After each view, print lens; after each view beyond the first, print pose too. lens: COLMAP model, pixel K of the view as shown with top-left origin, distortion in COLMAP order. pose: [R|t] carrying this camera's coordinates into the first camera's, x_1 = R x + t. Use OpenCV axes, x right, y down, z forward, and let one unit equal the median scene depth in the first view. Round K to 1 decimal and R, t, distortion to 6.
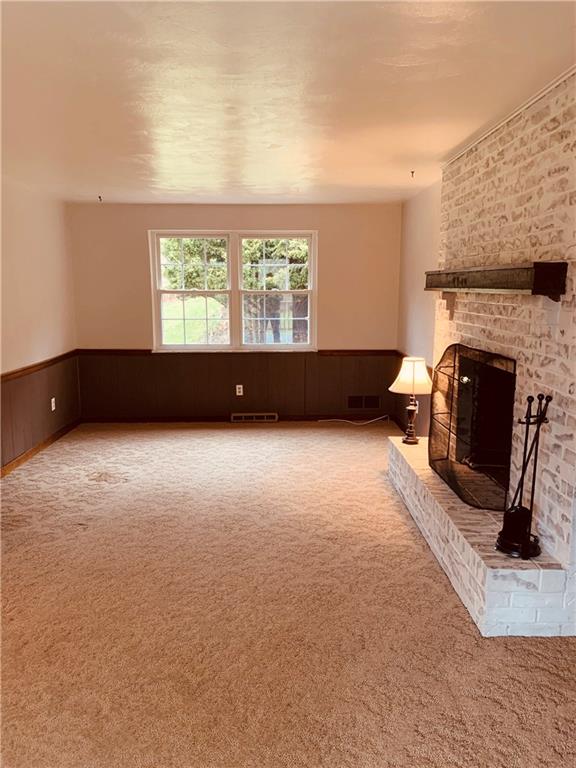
lens RADIAL K [[553.3, 0, 288.0], [0, 553.3, 384.0], [0, 0, 1]] dist [0.038396, -0.000576]
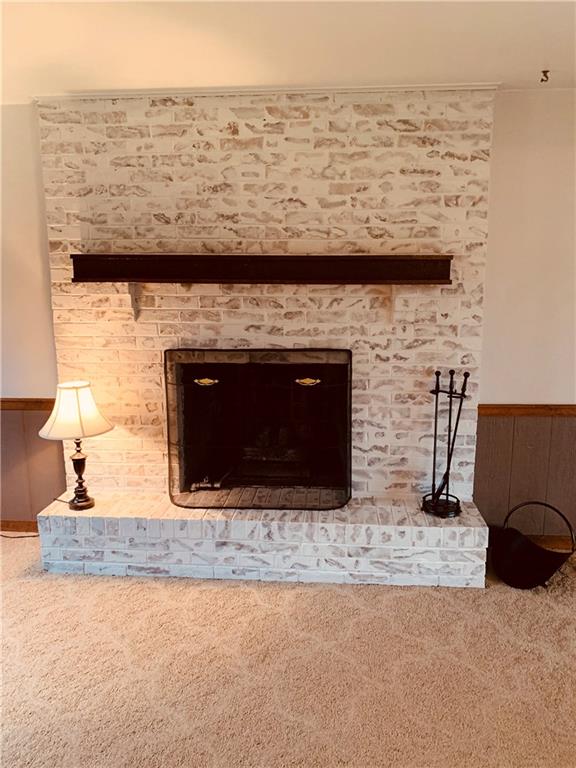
lens RADIAL K [[599.2, 0, 288.0], [0, 599.2, 384.0], [0, 0, 1]] dist [0.076463, -0.091287]
pose [[0.130782, -0.208346, 0.969272, -0.664526], [0.175714, 0.967062, 0.184162, -0.200625], [-0.975716, 0.146229, 0.163083, 0.932781]]
